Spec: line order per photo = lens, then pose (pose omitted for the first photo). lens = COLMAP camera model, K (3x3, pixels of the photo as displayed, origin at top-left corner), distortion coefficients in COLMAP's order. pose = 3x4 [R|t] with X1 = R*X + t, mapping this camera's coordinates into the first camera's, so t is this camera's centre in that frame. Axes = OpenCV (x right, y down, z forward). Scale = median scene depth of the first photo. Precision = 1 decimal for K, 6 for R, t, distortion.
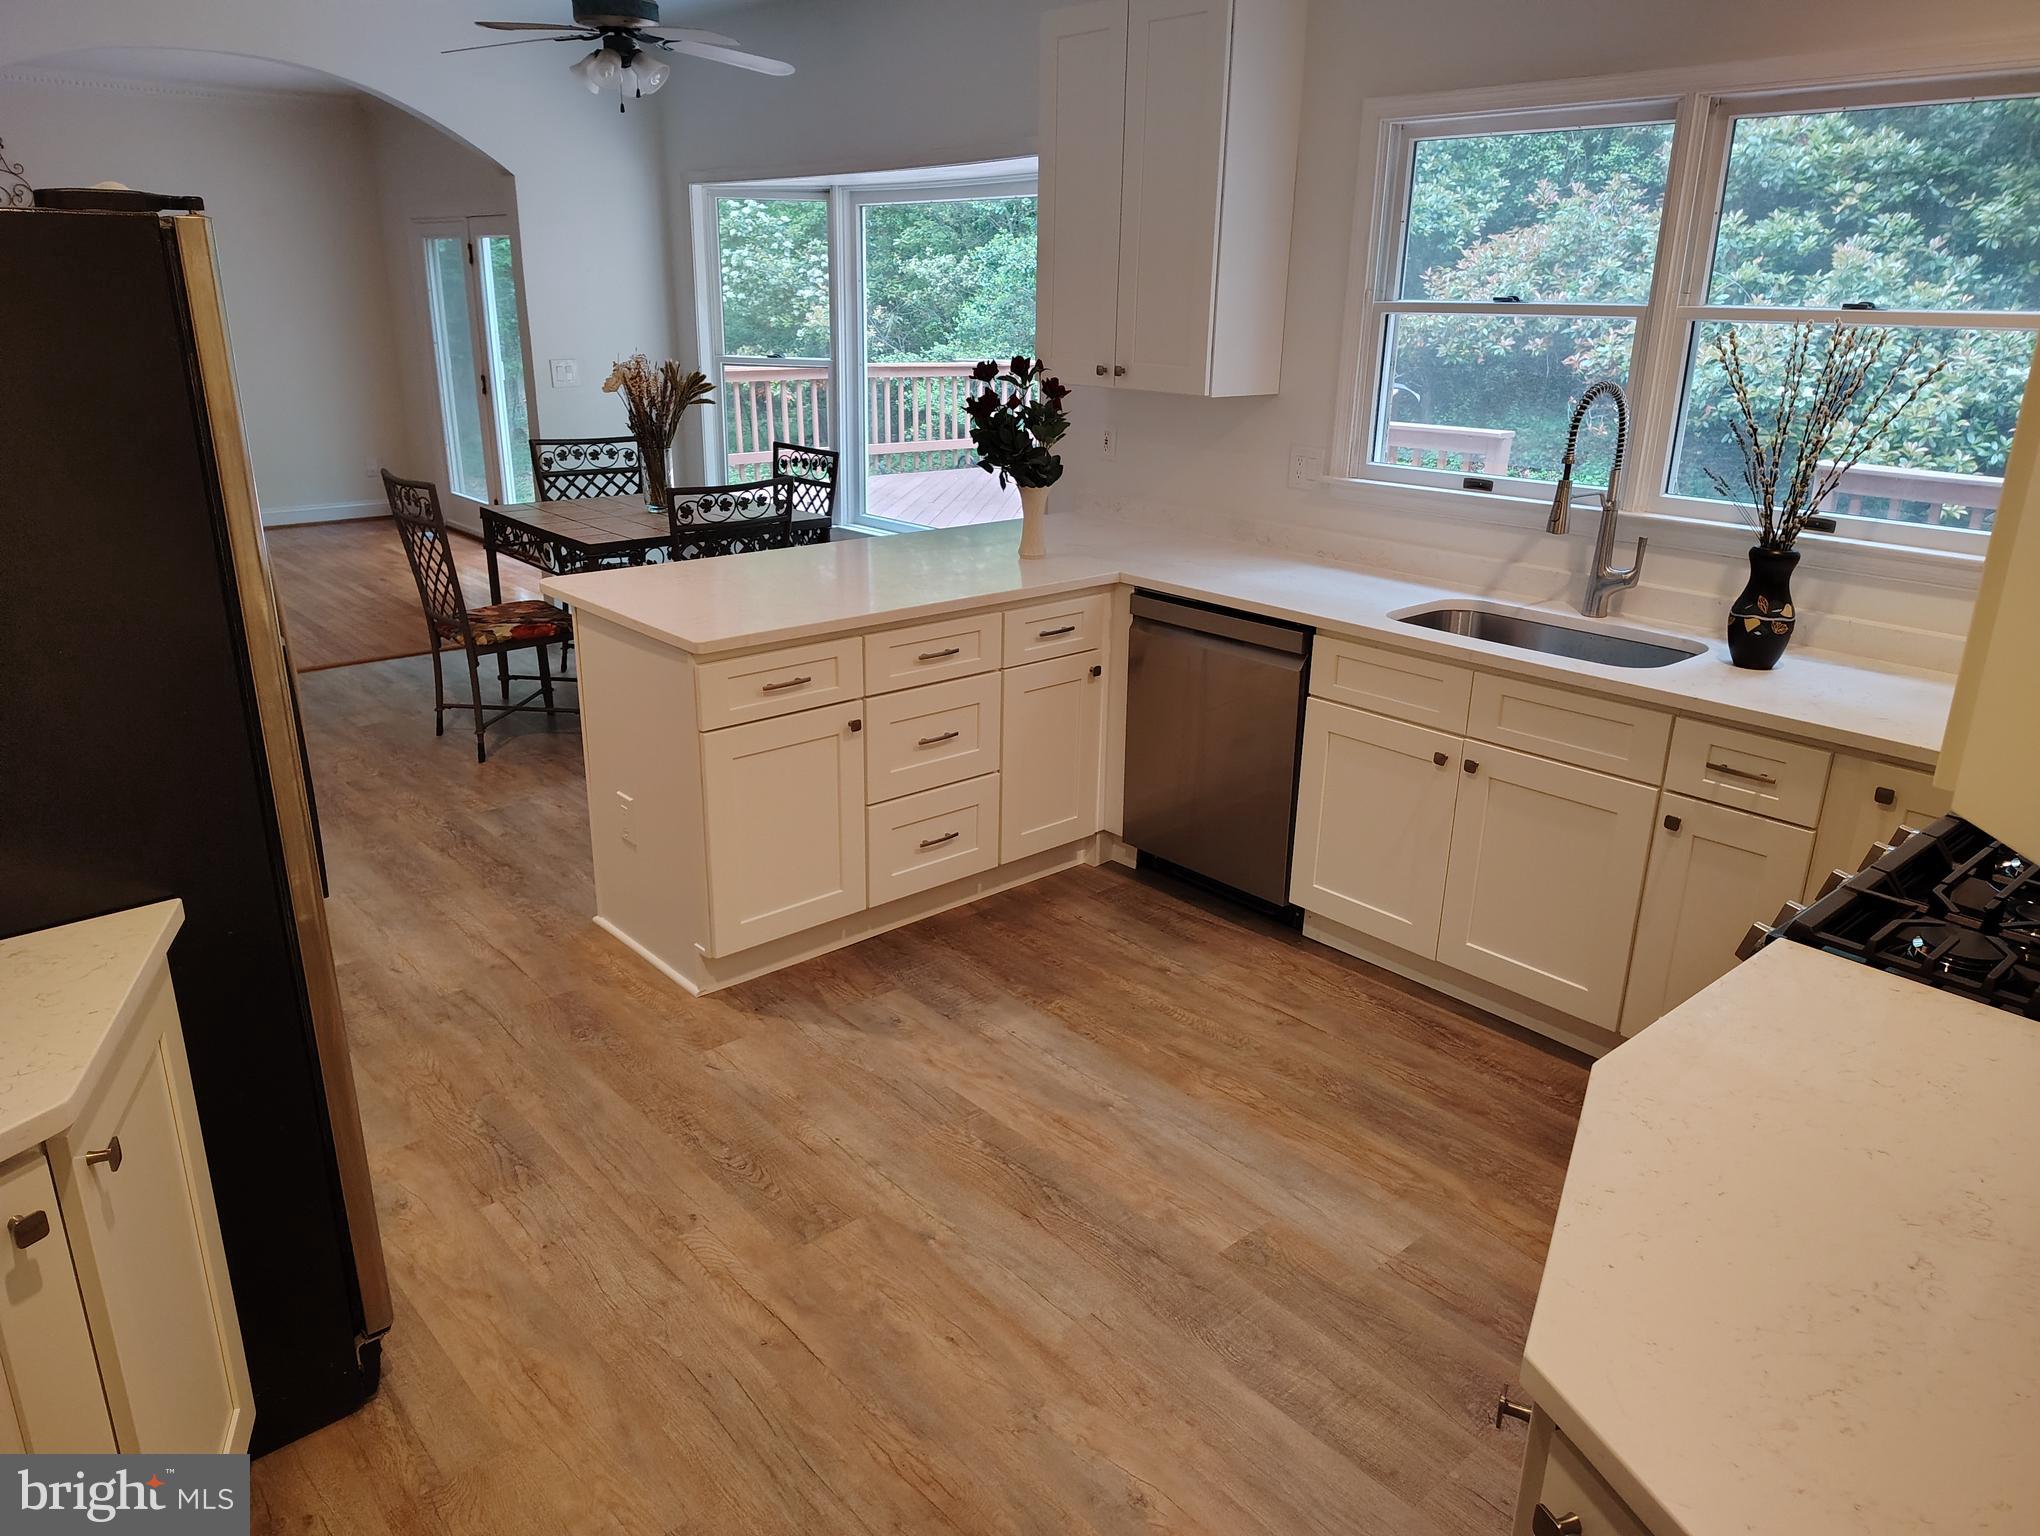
lens RADIAL K [[1423.9, 0, 1020.0], [0, 1423.9, 768.0], [0, 0, 1]] dist [0.090354, -0.138546]
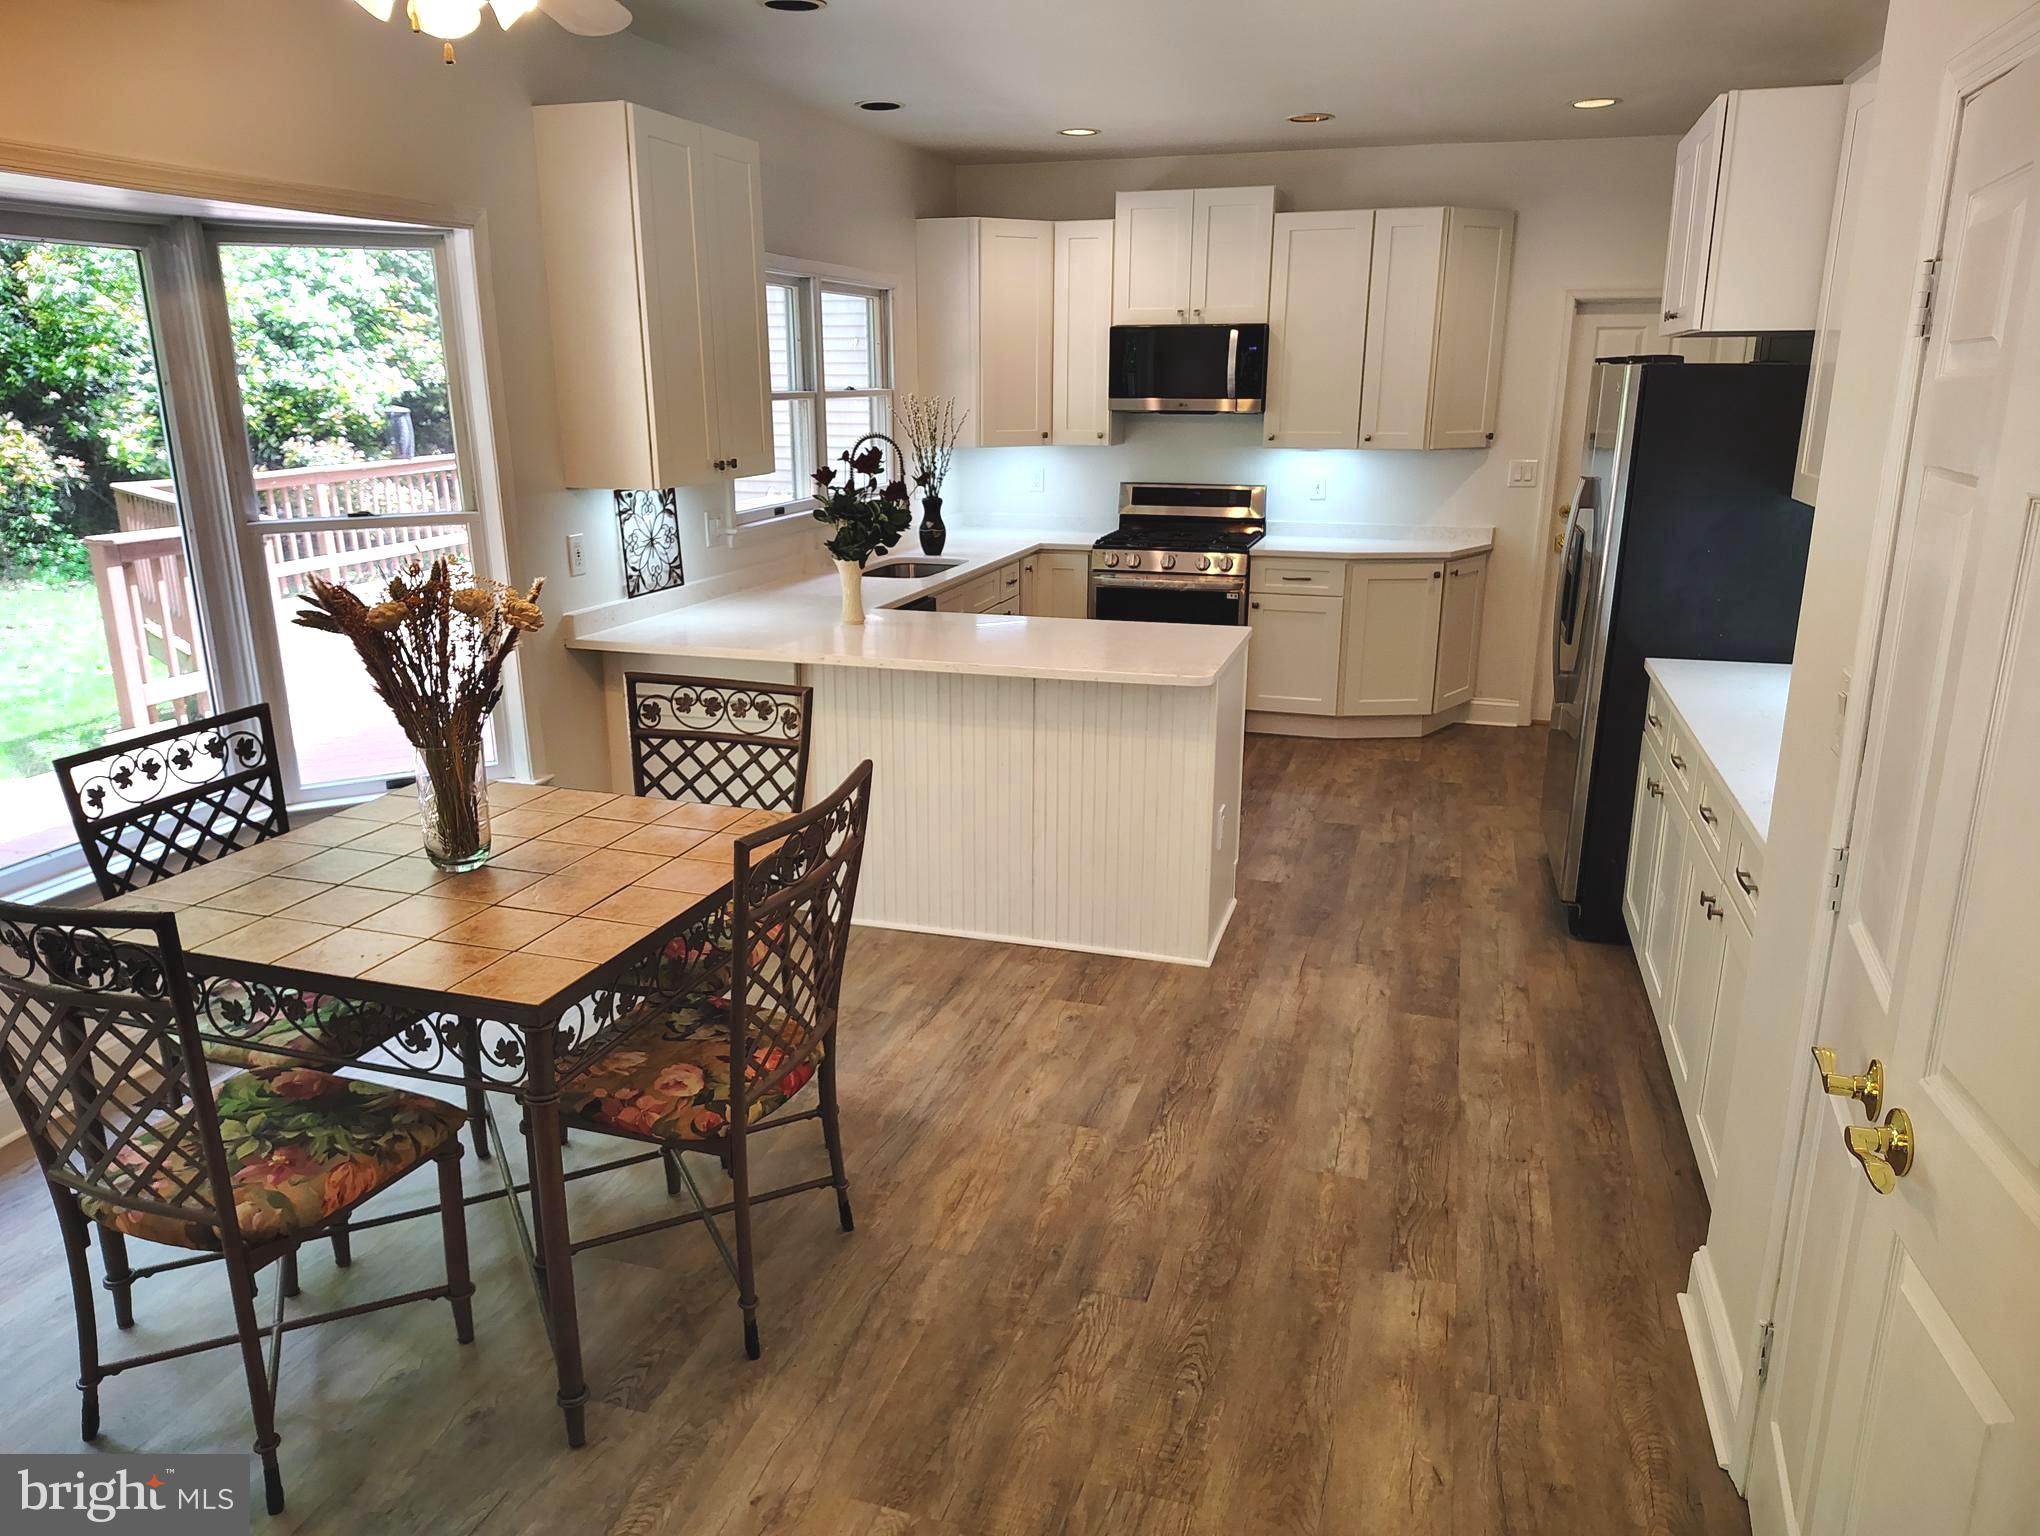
lens RADIAL K [[1437.6, 0, 1029.6], [0, 1437.6, 776.5], [0, 0, 1]] dist [0.000213, 0.068416]
pose [[-0.545106, -0.237378, 0.804059, -0.830693], [0.261431, 0.863125, 0.432052, -0.409828], [-0.796563, 0.445720, -0.408437, 1.160357]]
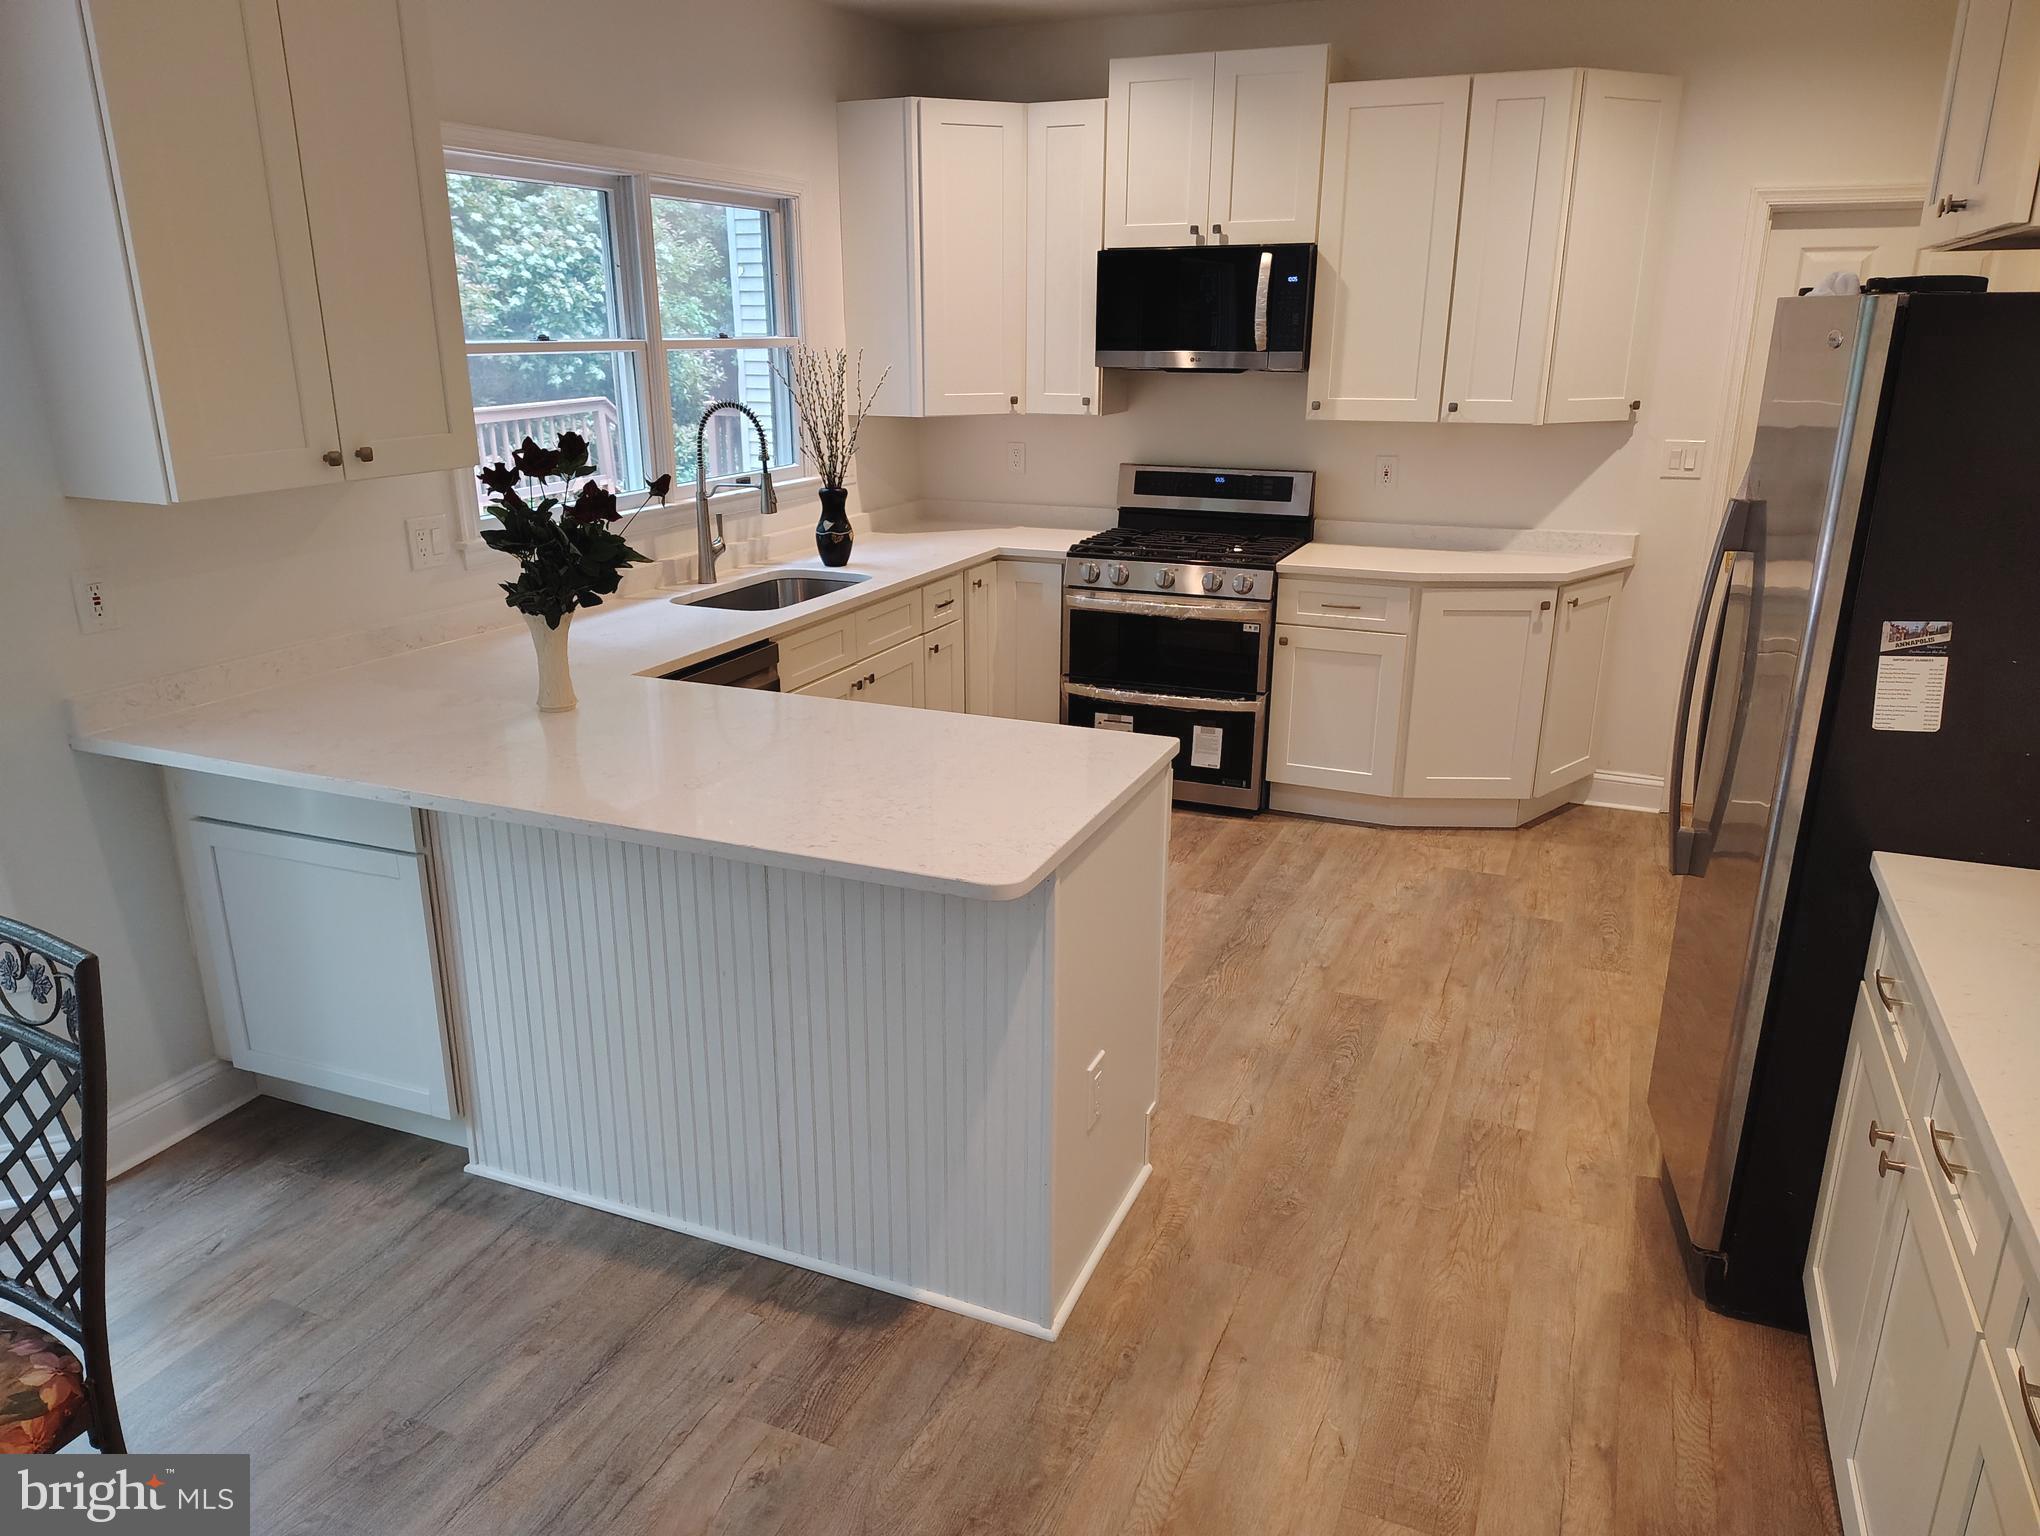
lens RADIAL K [[1423.9, 0, 1020.0], [0, 1423.9, 768.0], [0, 0, 1]] dist [0.090354, -0.138546]
pose [[-0.447282, -0.279835, 0.849489, -0.591238], [0.279415, 0.858535, 0.429935, -0.303064], [-0.849627, 0.429662, -0.305817, 0.853660]]
